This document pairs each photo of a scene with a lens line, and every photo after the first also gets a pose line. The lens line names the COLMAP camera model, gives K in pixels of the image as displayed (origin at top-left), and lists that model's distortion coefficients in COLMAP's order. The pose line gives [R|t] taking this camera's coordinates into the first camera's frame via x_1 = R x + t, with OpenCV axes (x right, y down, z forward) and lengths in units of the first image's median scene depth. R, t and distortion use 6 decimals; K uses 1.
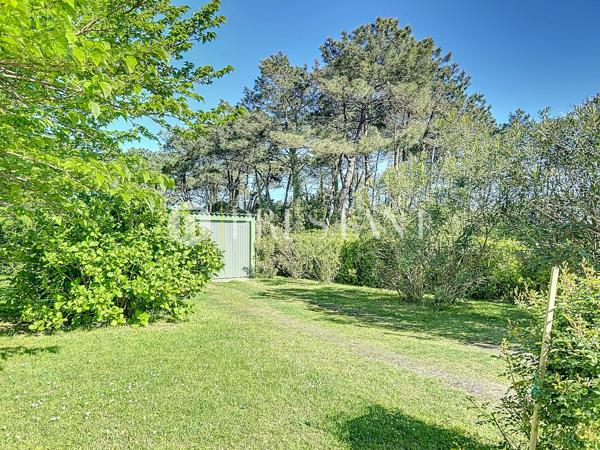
lens RADIAL K [[479.2, 0, 300.0], [0, 479.2, 225.0], [0, 0, 1]] dist [0.008363, 0.002287]
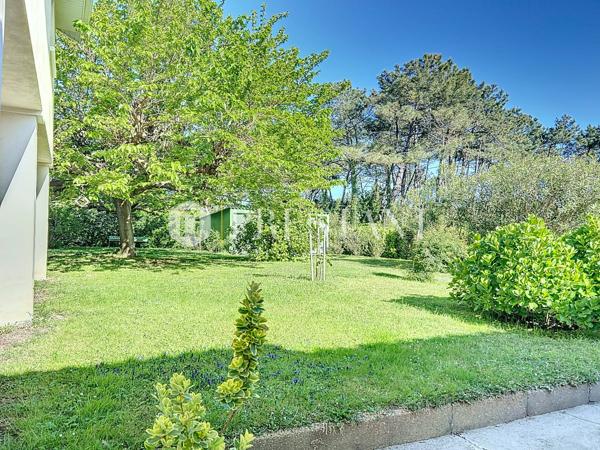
lens RADIAL K [[479.2, 0, 300.0], [0, 479.2, 225.0], [0, 0, 1]] dist [0.008363, 0.002287]
pose [[0.993611, 0.023727, -0.110335, -0.011219], [-0.022122, 0.999631, 0.015749, -0.001529], [0.110668, -0.013207, 0.993770, -0.290922]]
